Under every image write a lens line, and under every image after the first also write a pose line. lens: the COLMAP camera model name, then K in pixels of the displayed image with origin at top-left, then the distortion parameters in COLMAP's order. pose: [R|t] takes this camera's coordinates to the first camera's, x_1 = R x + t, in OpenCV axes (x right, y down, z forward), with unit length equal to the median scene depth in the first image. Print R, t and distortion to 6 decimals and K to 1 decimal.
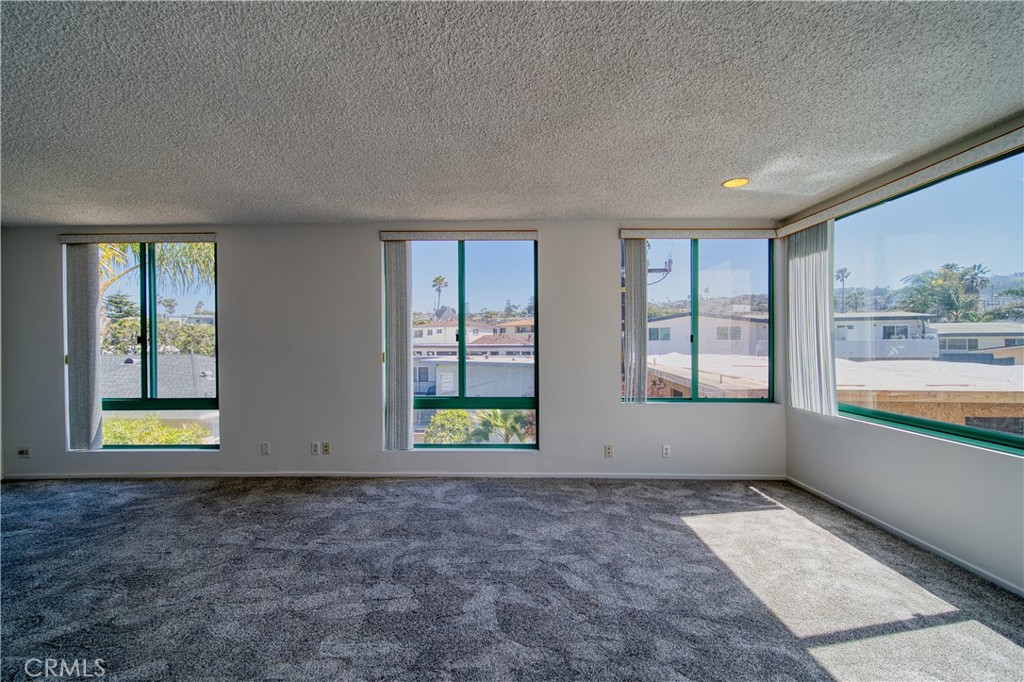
lens RADIAL K [[423.0, 0, 499.2], [0, 423.0, 341.0], [0, 0, 1]] dist [-0.000428, -0.000150]
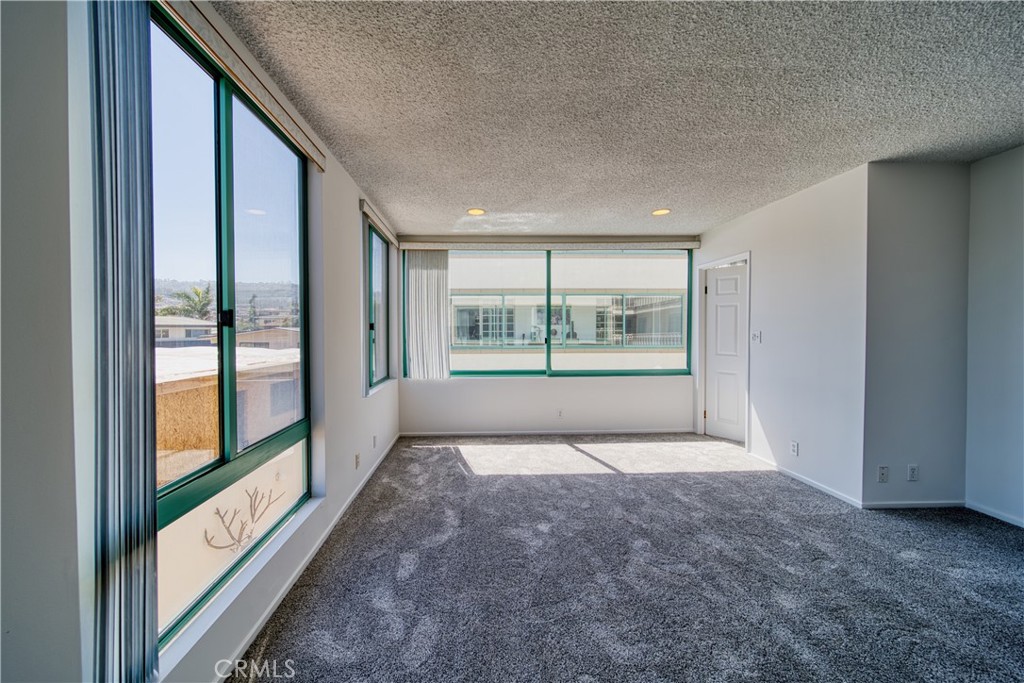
lens RADIAL K [[386.5, 0, 486.9], [0, 386.5, 334.4], [0, 0, 1]] dist [-0.001223, -0.000102]
pose [[-0.049630, -0.009260, 0.998725, -0.556007], [0.001196, 0.999956, 0.009331, 0.003817], [-0.998767, 0.001658, -0.049616, 0.844653]]
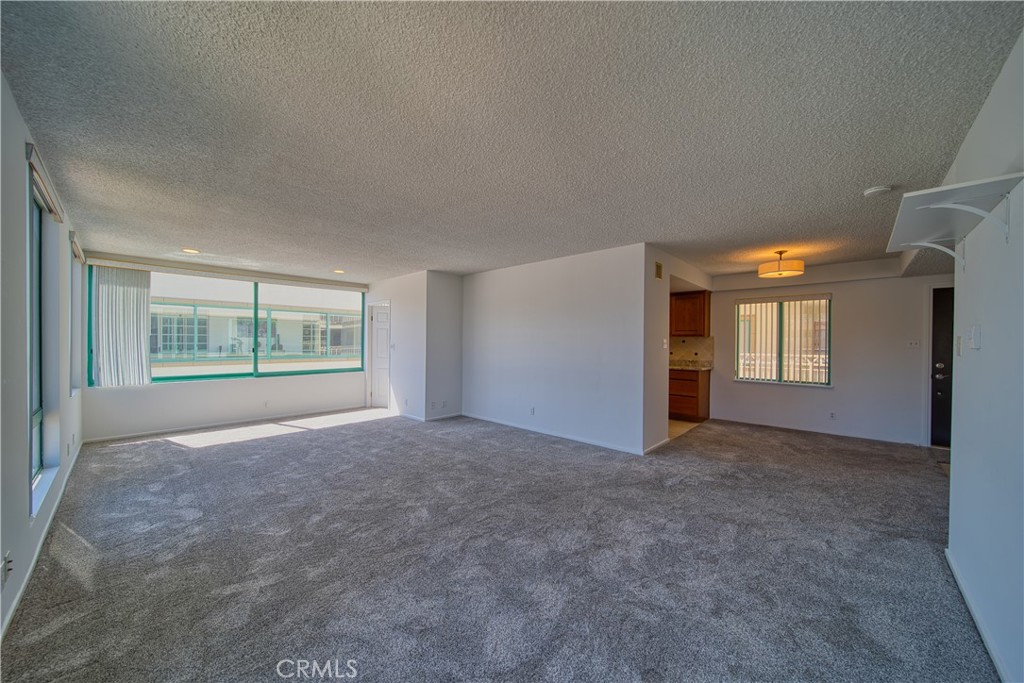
lens RADIAL K [[364.4, 0, 512.0], [0, 364.4, 341.5], [0, 0, 1]] dist [-0.000525, -0.000115]
pose [[-0.742218, 0.002750, 0.670152, -1.193786], [-0.002489, 0.999973, -0.006860, 0.007275], [-0.670153, -0.006759, -0.742192, 1.011347]]
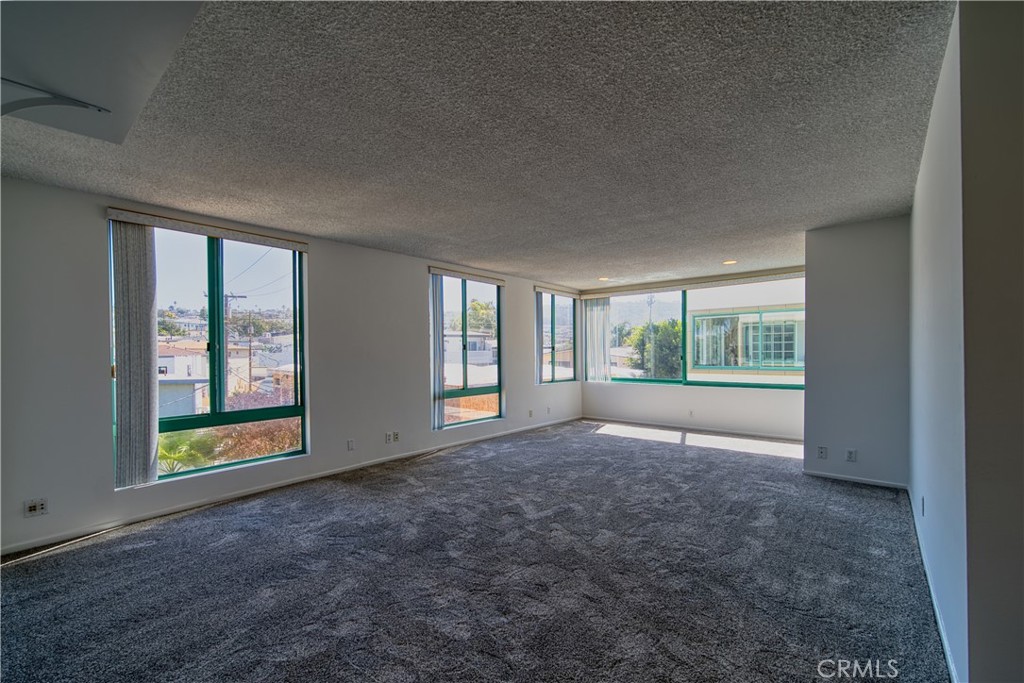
lens RADIAL K [[439.7, 0, 485.1], [0, 439.7, 354.1], [0, 0, 1]] dist [0.001098, 0.000105]
pose [[0.651175, -0.004033, 0.758917, -1.326919], [0.002155, 0.999992, 0.003465, 0.012044], [-0.758925, -0.000621, 0.651178, -0.032281]]
